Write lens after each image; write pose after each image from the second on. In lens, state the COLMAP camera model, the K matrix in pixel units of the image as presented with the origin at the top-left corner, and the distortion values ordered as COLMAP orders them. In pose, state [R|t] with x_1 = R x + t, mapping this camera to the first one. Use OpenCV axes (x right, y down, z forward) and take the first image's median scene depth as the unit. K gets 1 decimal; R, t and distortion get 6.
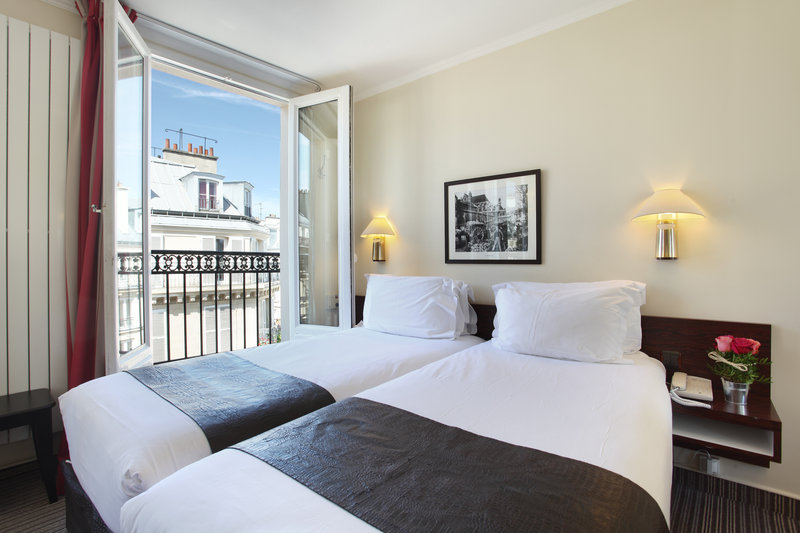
lens RADIAL K [[391.7, 0, 390.8], [0, 391.7, 266.7], [0, 0, 1]] dist [-0.076532, 0.040194]
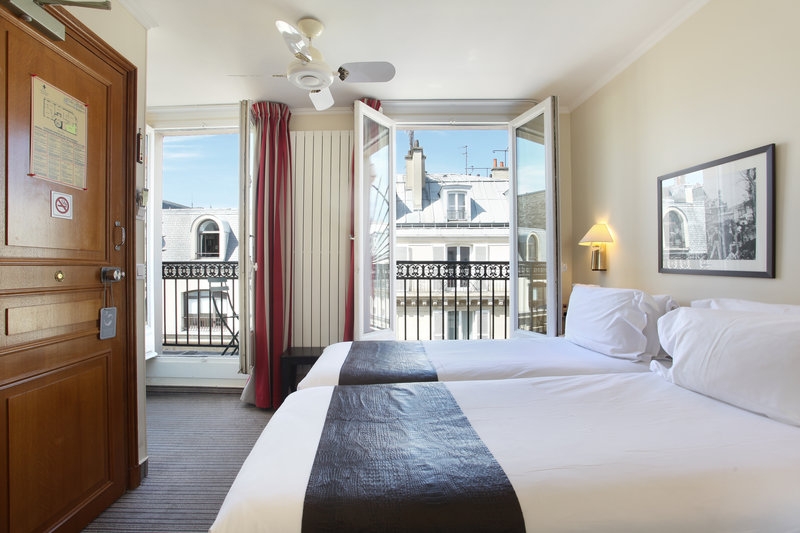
lens RADIAL K [[391.7, 0, 390.8], [0, 391.7, 266.7], [0, 0, 1]] dist [-0.076532, 0.040194]
pose [[0.682329, 0.000623, -0.731045, 0.388639], [-0.013652, 0.999836, -0.011890, -0.007810], [0.730918, 0.018094, 0.682226, 0.015254]]
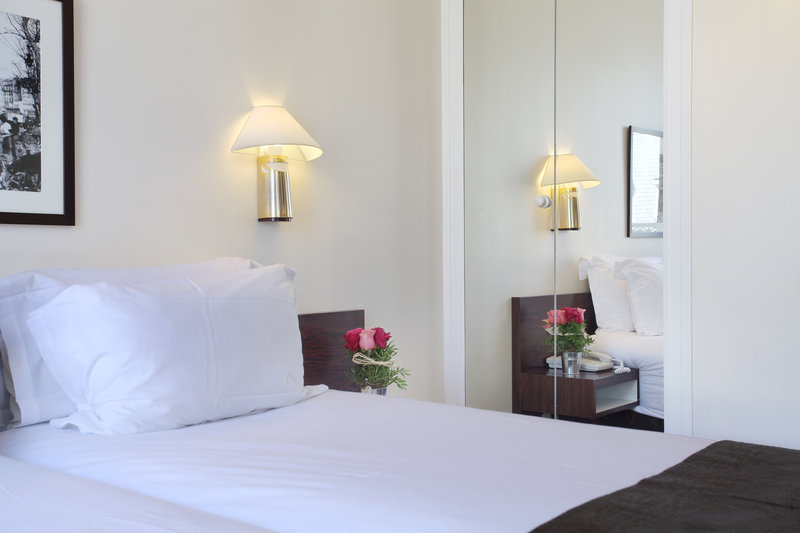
lens RADIAL K [[888.3, 0, 400.0], [0, 888.3, 266.5], [0, 0, 1]] dist [0.004957, 0.015770]
pose [[-0.004007, -0.019959, 0.999793, -0.531520], [0.010901, 0.999741, 0.020001, 0.021220], [-0.999933, 0.010979, -0.003788, 0.616656]]
